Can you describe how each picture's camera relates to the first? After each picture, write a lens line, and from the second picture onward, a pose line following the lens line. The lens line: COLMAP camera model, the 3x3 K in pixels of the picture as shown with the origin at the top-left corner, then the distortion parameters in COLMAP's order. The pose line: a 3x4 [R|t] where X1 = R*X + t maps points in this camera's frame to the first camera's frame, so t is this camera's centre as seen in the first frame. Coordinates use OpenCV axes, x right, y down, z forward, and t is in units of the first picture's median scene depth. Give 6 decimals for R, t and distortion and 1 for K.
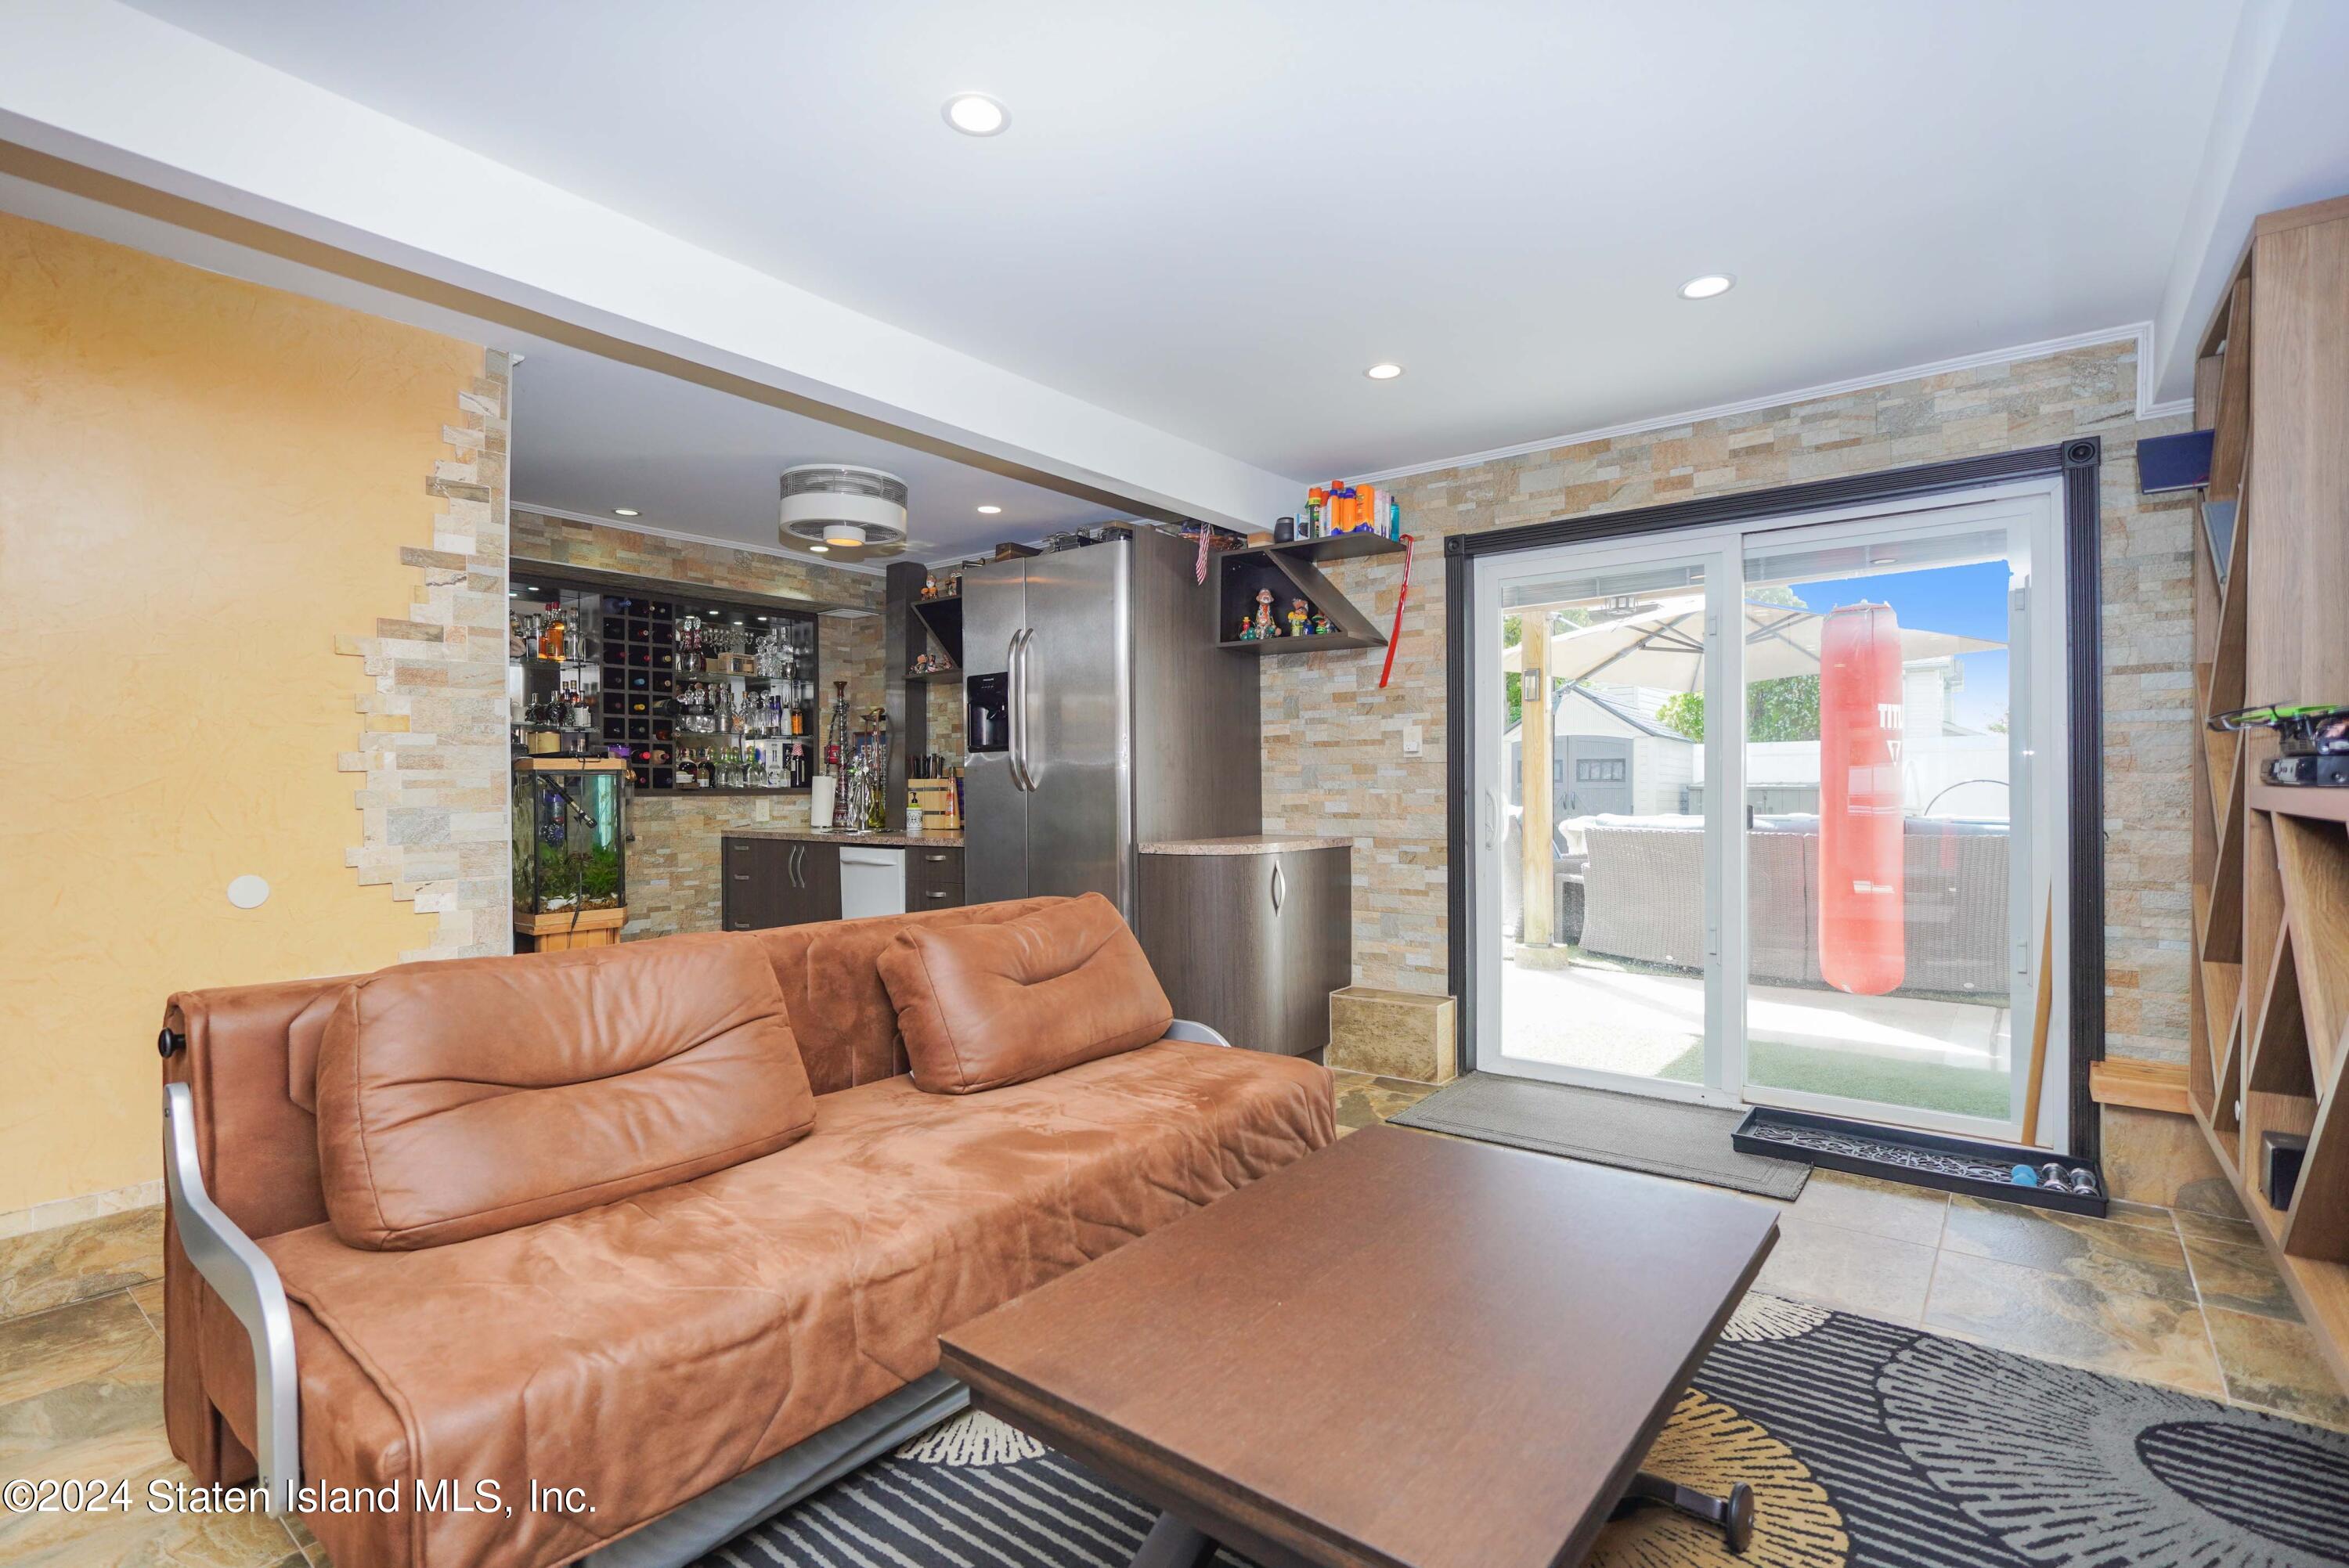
lens RADIAL K [[1083.5, 0, 1162.6], [0, 1083.5, 791.6], [0, 0, 1]] dist [-0.020986, 0.009513]
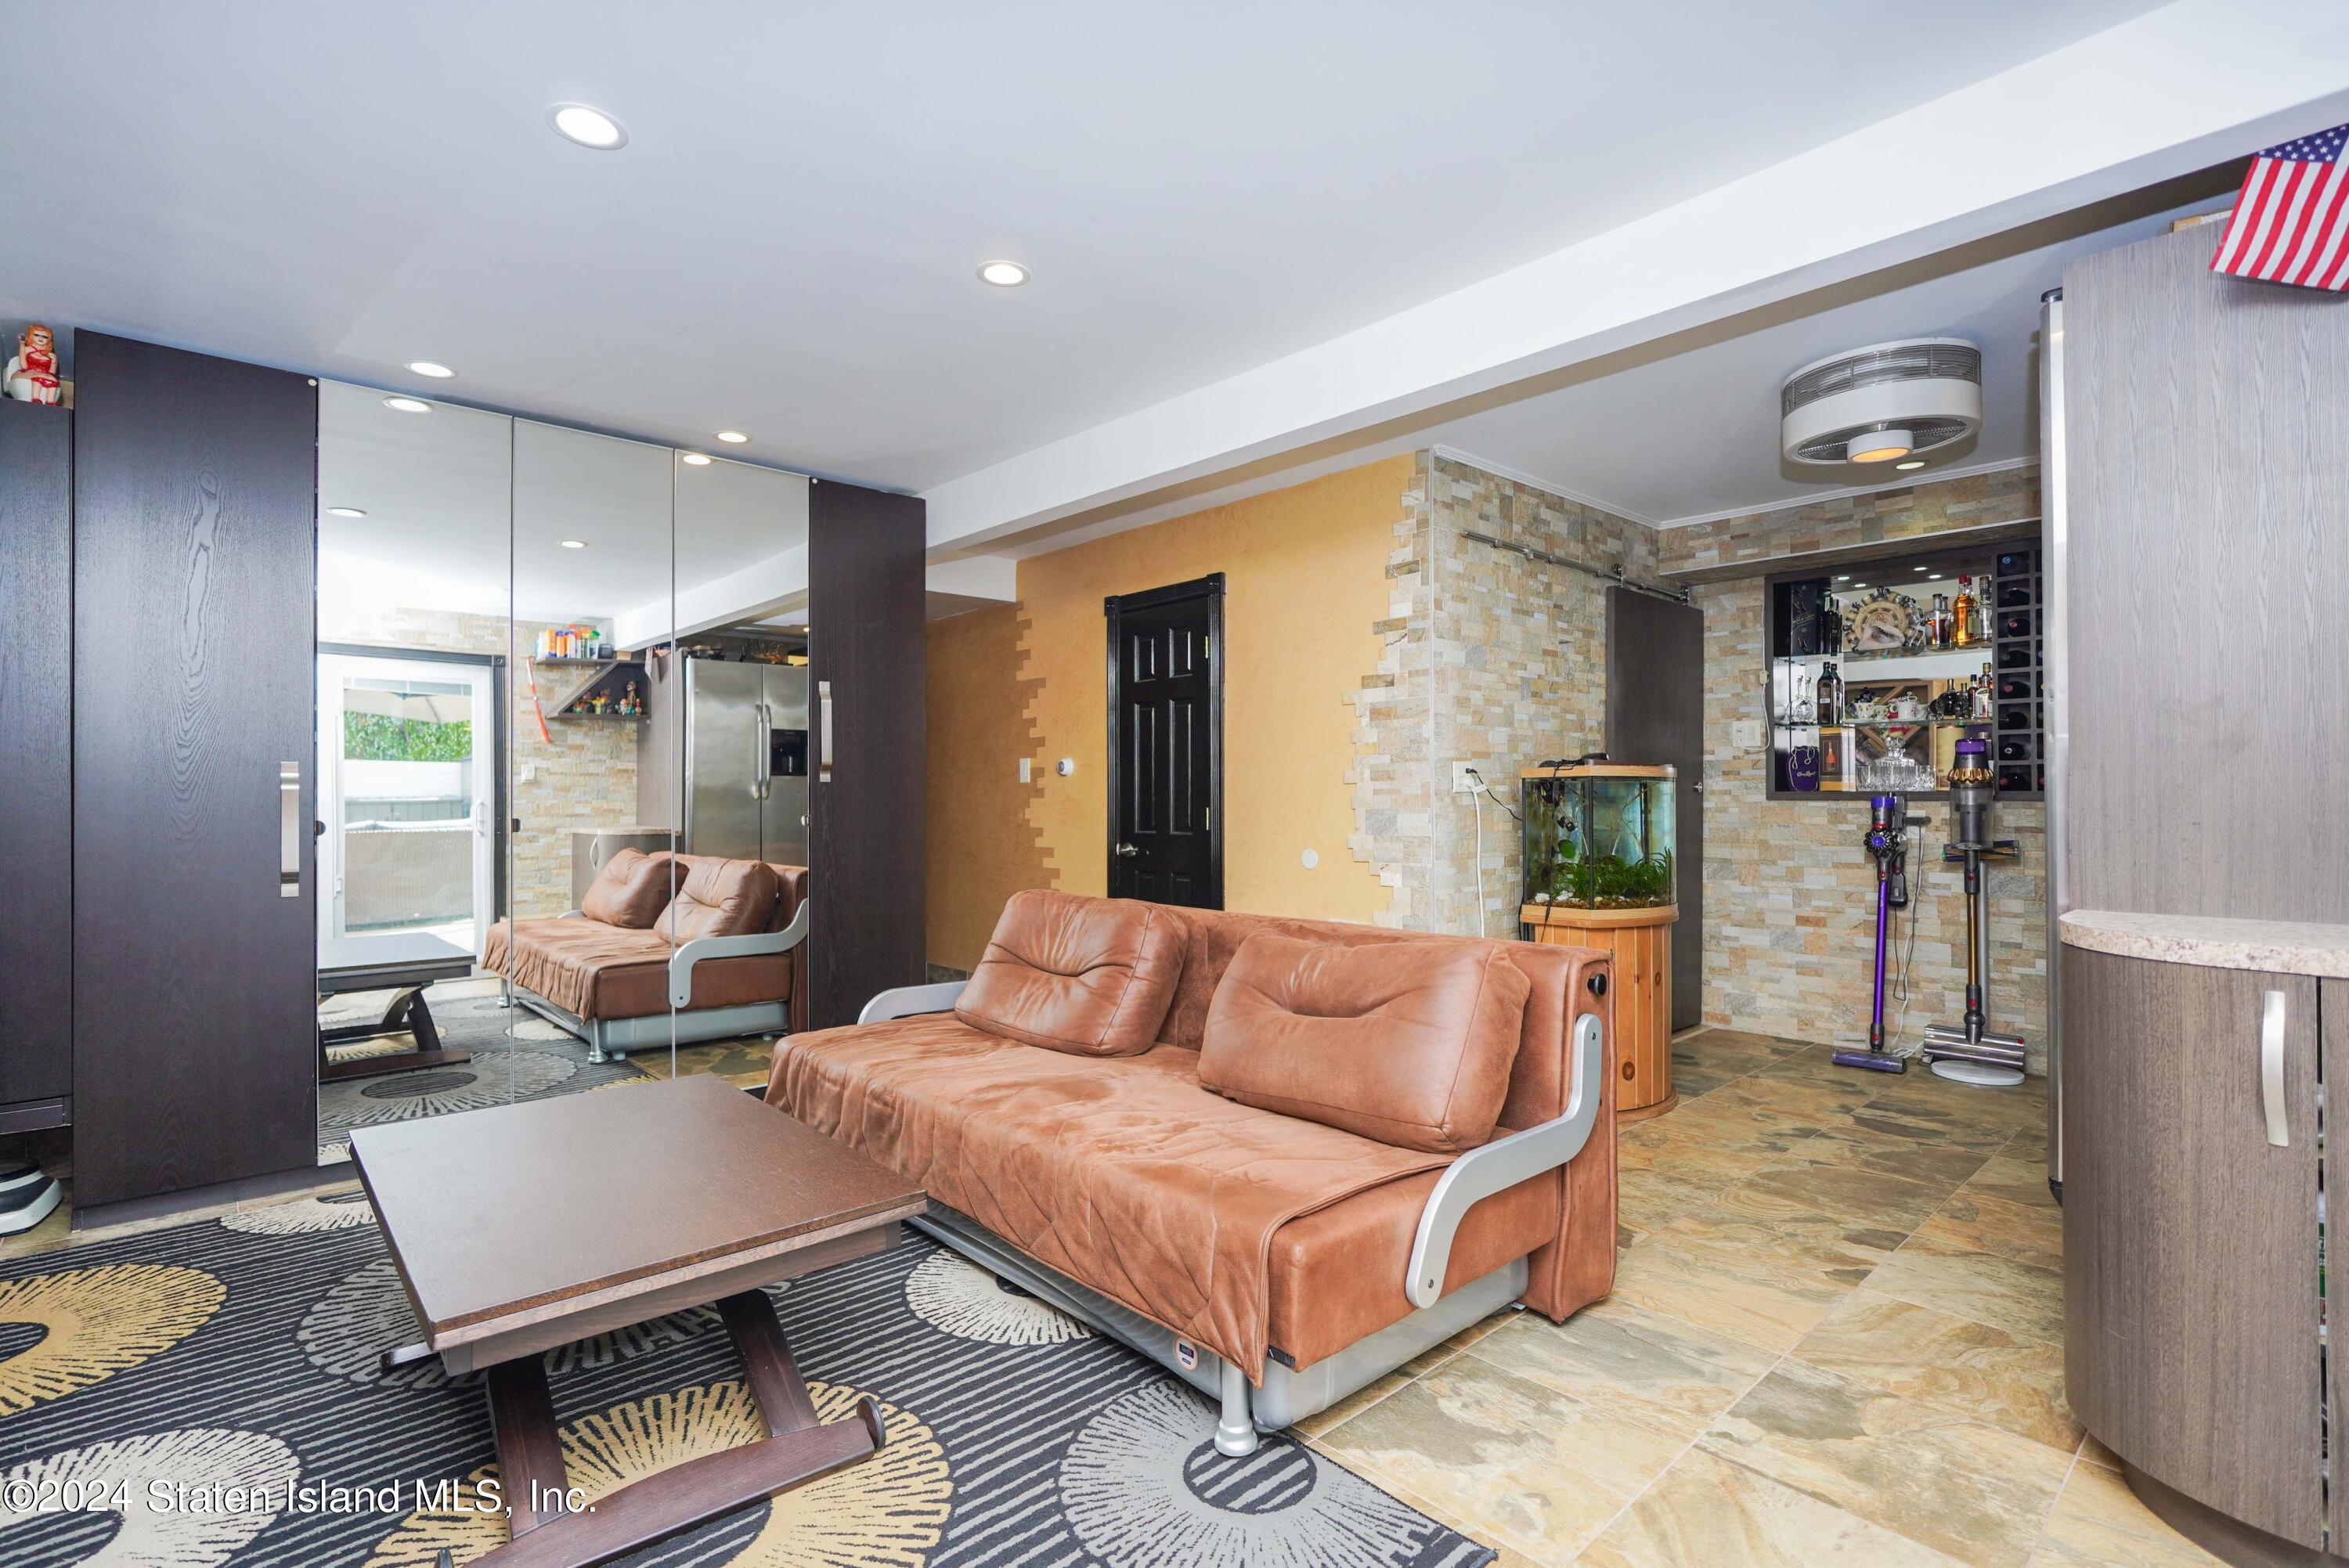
lens RADIAL K [[1083.5, 0, 1159.7], [0, 1083.5, 790.7], [0, 0, 1]] dist [-0.020986, 0.009513]
pose [[-0.149643, -0.002227, -0.988738, 0.715661], [0.003797, 0.999989, -0.002827, -0.005594], [0.988733, -0.004177, -0.149633, 0.920309]]
